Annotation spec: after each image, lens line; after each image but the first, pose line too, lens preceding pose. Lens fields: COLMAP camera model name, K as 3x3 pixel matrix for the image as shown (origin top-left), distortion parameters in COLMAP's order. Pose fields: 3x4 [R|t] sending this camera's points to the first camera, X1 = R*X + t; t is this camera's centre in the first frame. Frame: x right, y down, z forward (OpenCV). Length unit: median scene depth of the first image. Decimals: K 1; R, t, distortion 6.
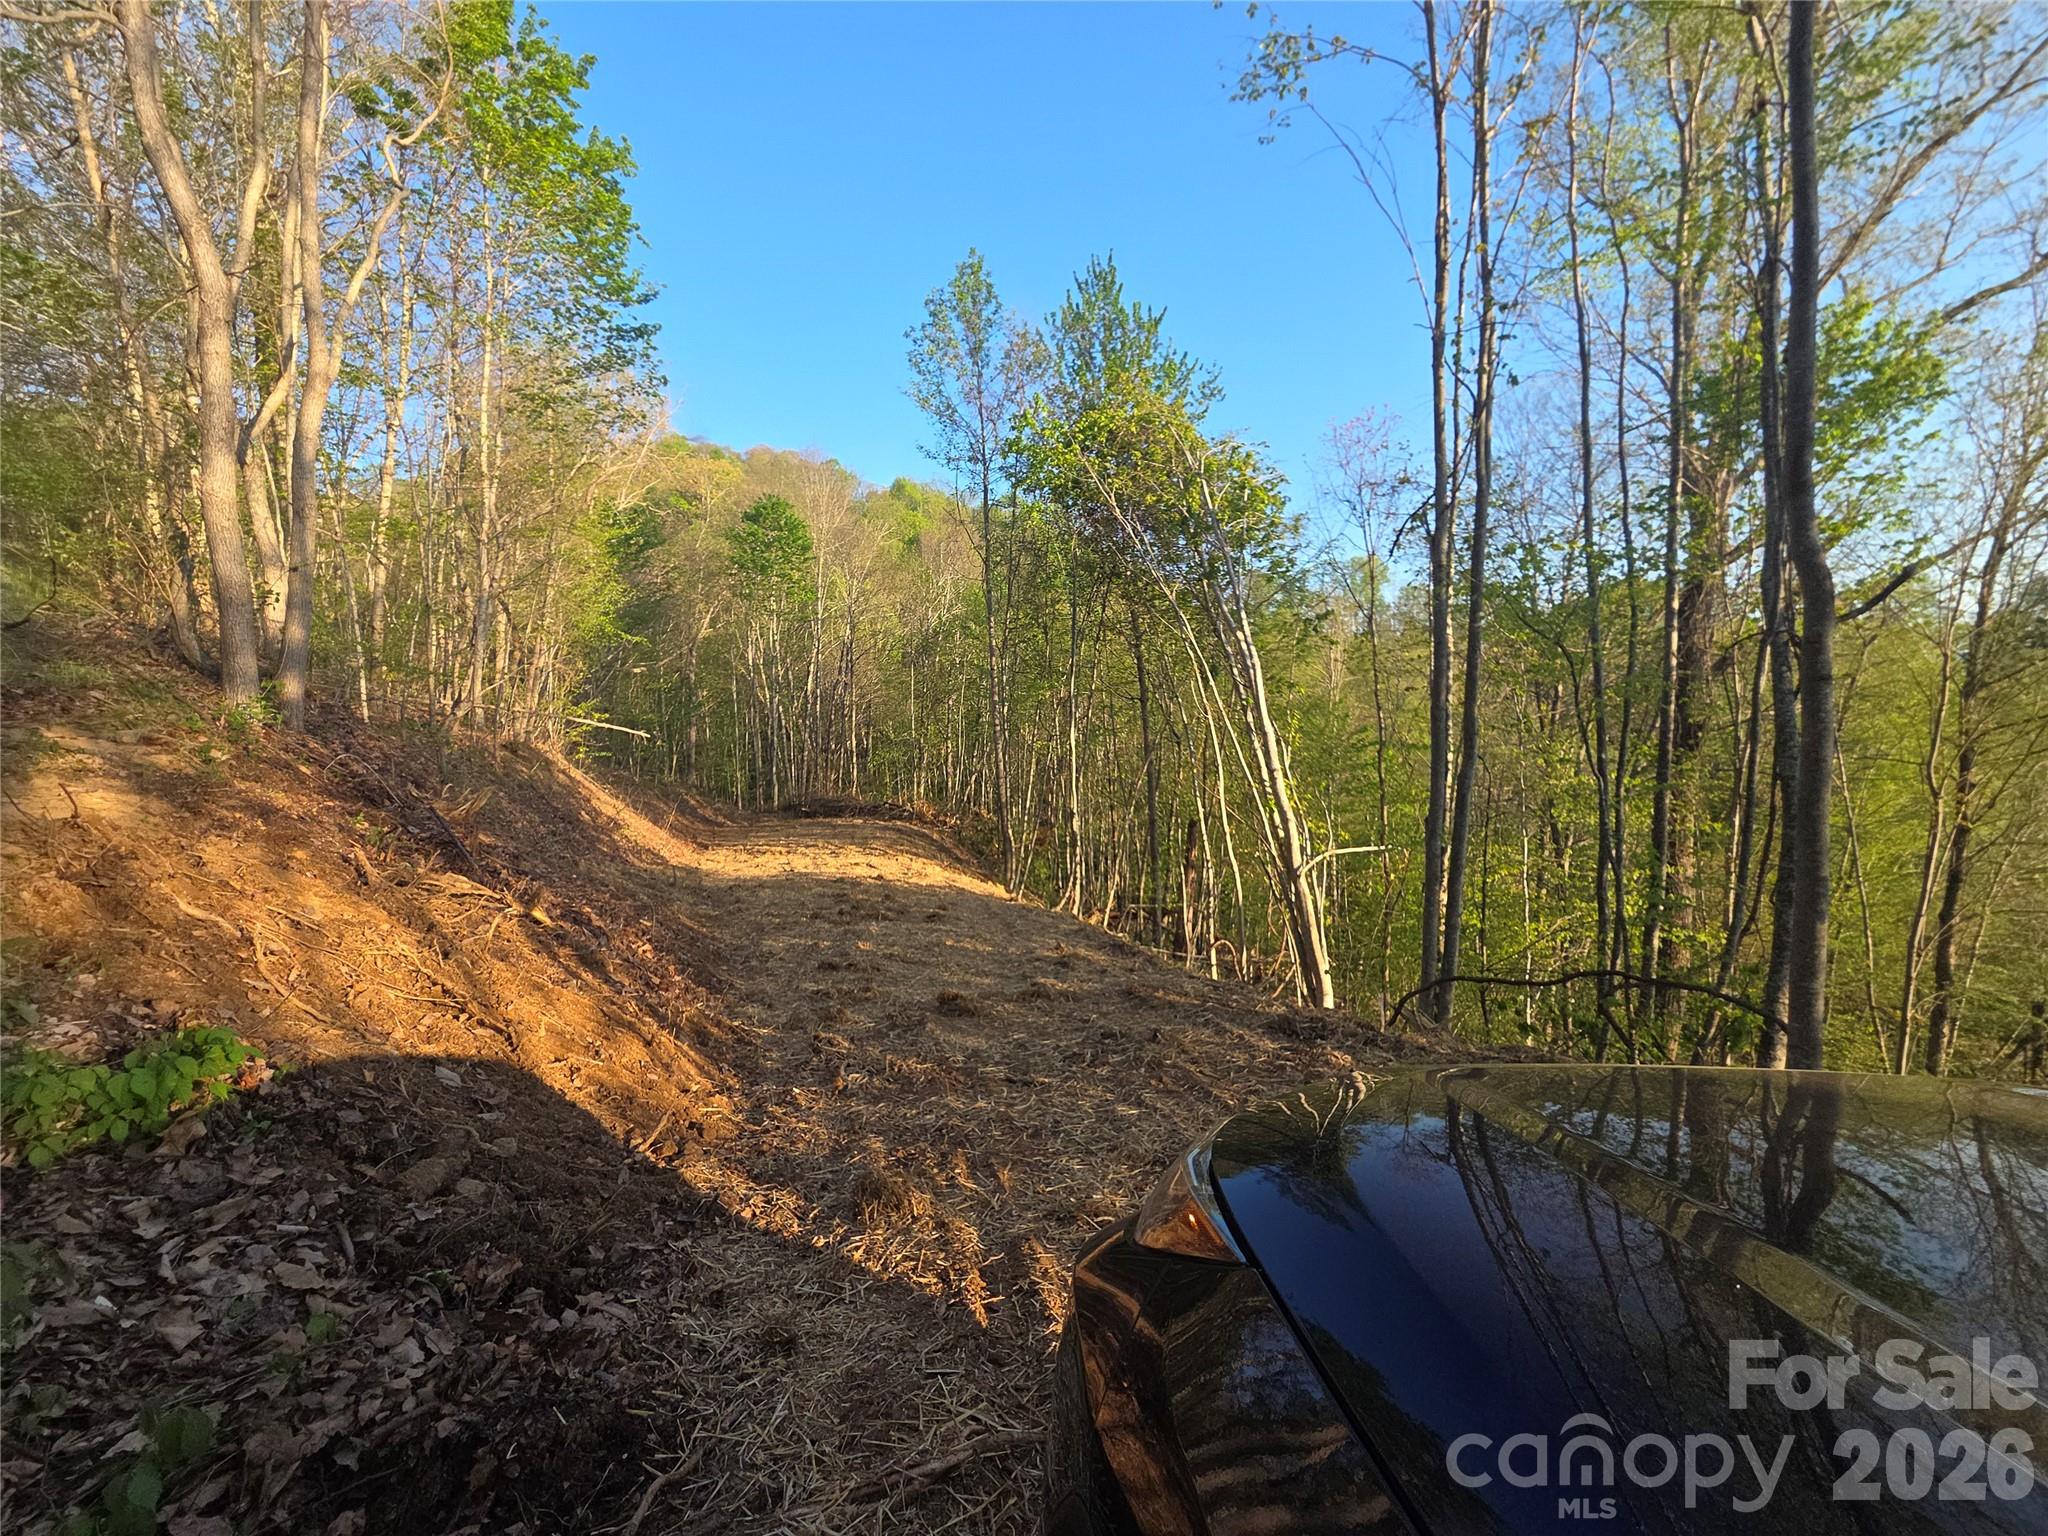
lens RADIAL K [[832.2, 0, 1025.2], [0, 832.2, 766.9], [0, 0, 1]] dist [-0.001036, 0.000518]
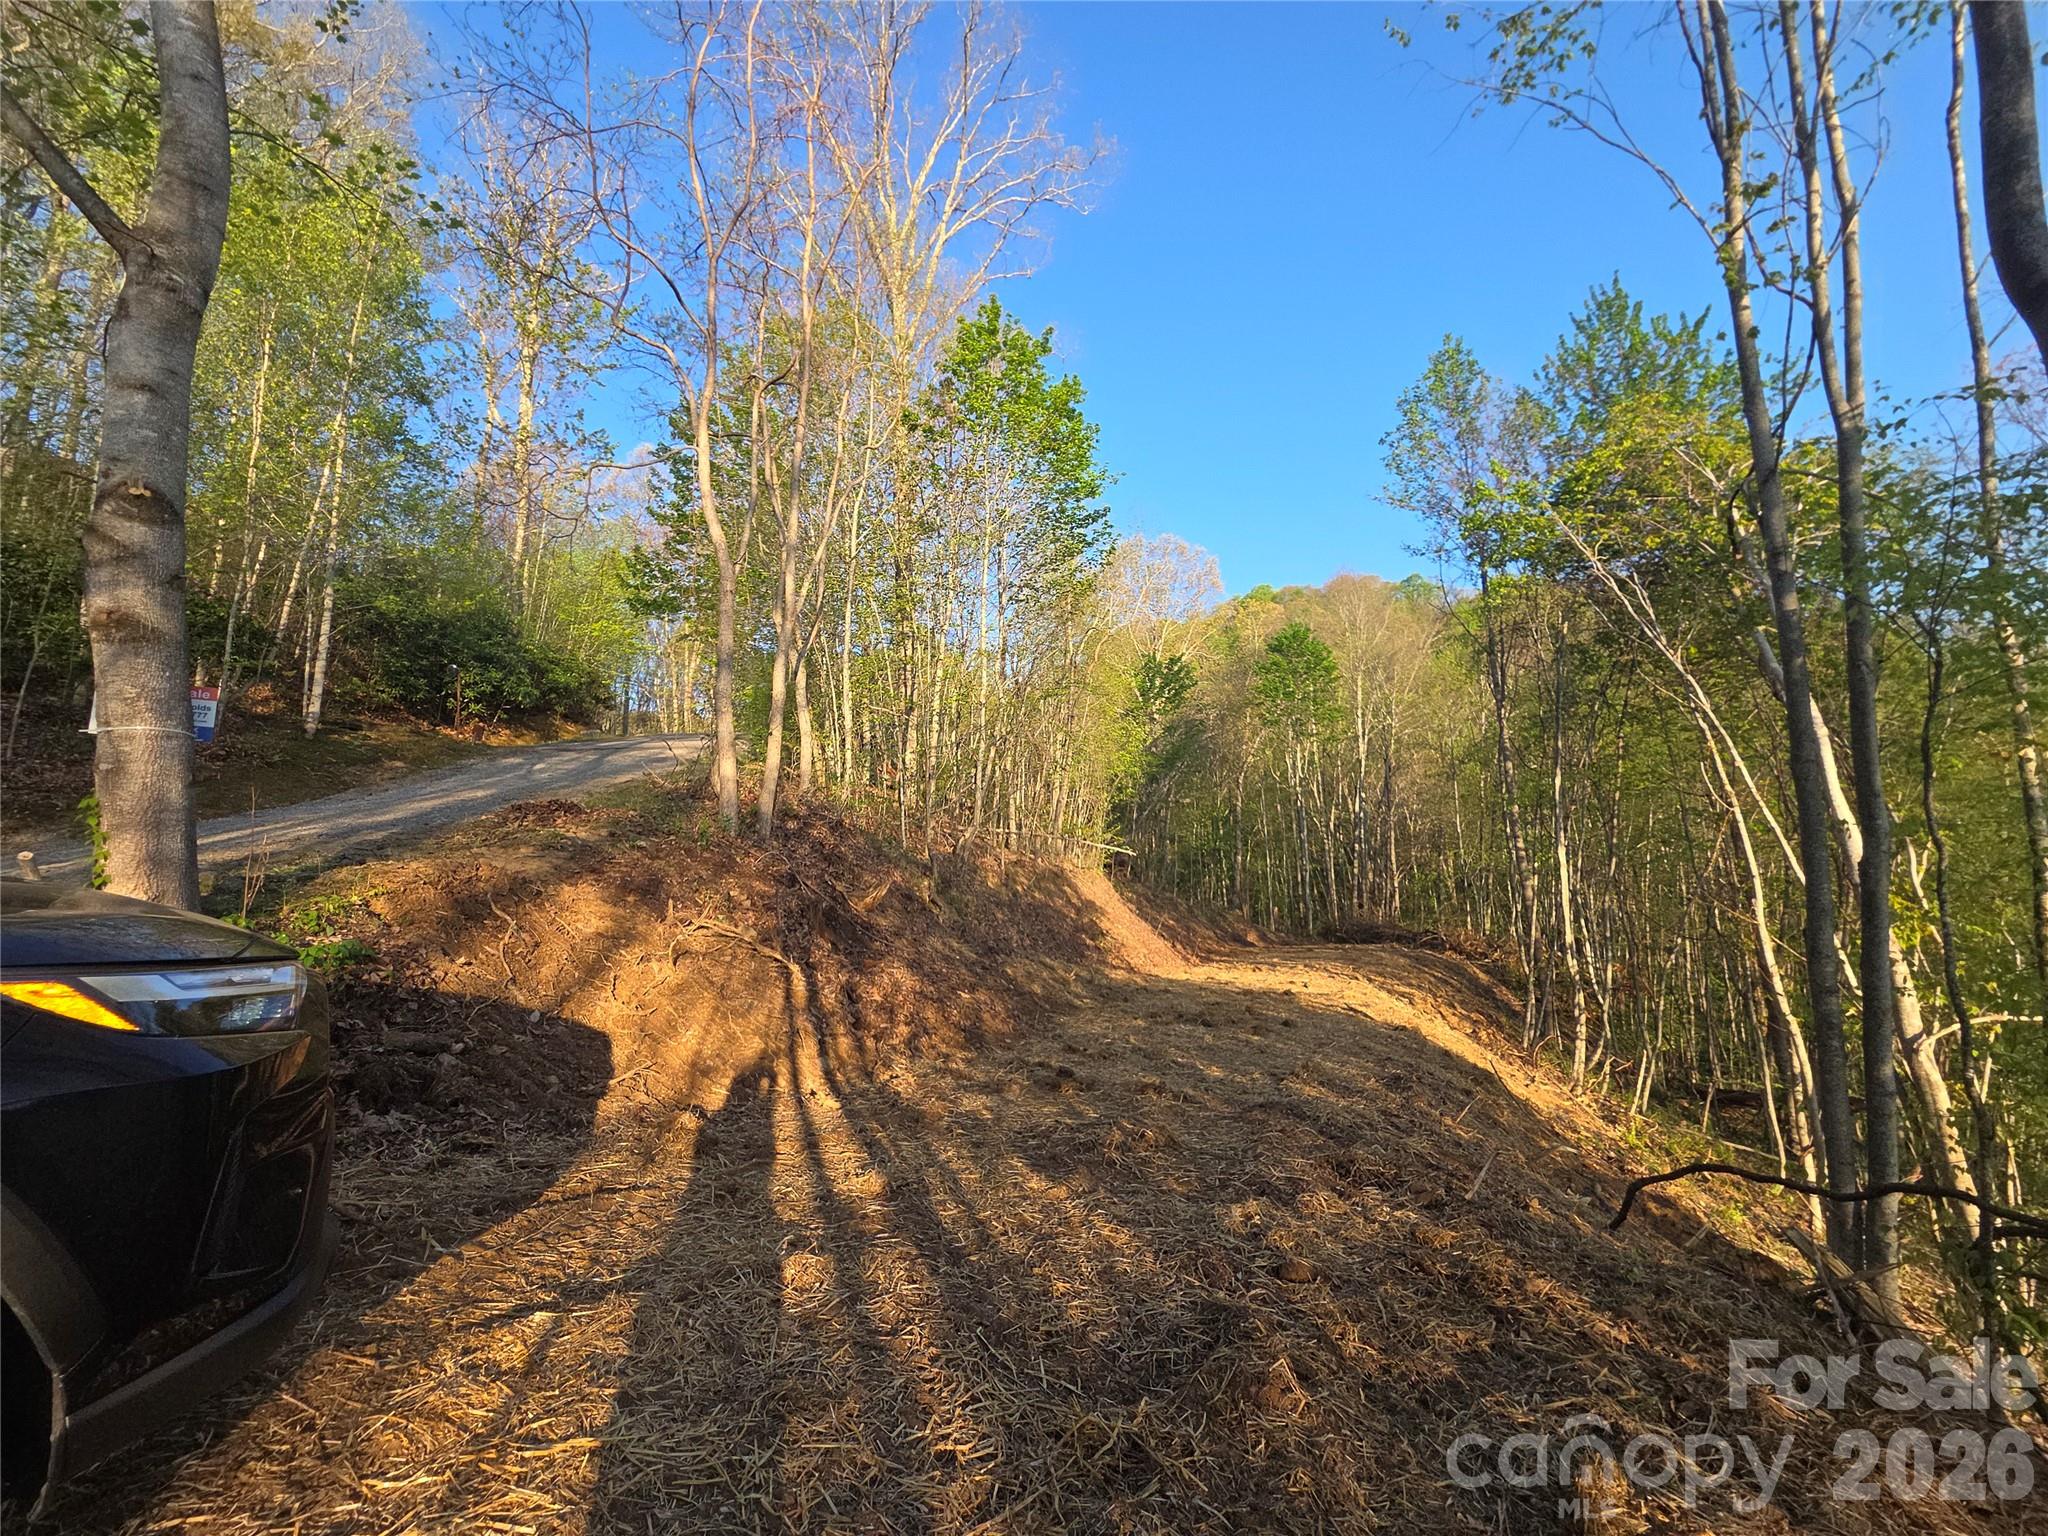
lens RADIAL K [[832.2, 0, 1025.6], [0, 832.2, 766.8], [0, 0, 1]] dist [-0.001036, 0.000518]
pose [[0.781584, -0.081931, -0.618396, 0.118829], [-0.012542, 0.989073, -0.146894, 0.010434], [0.623674, 0.122566, 0.772016, 0.031732]]
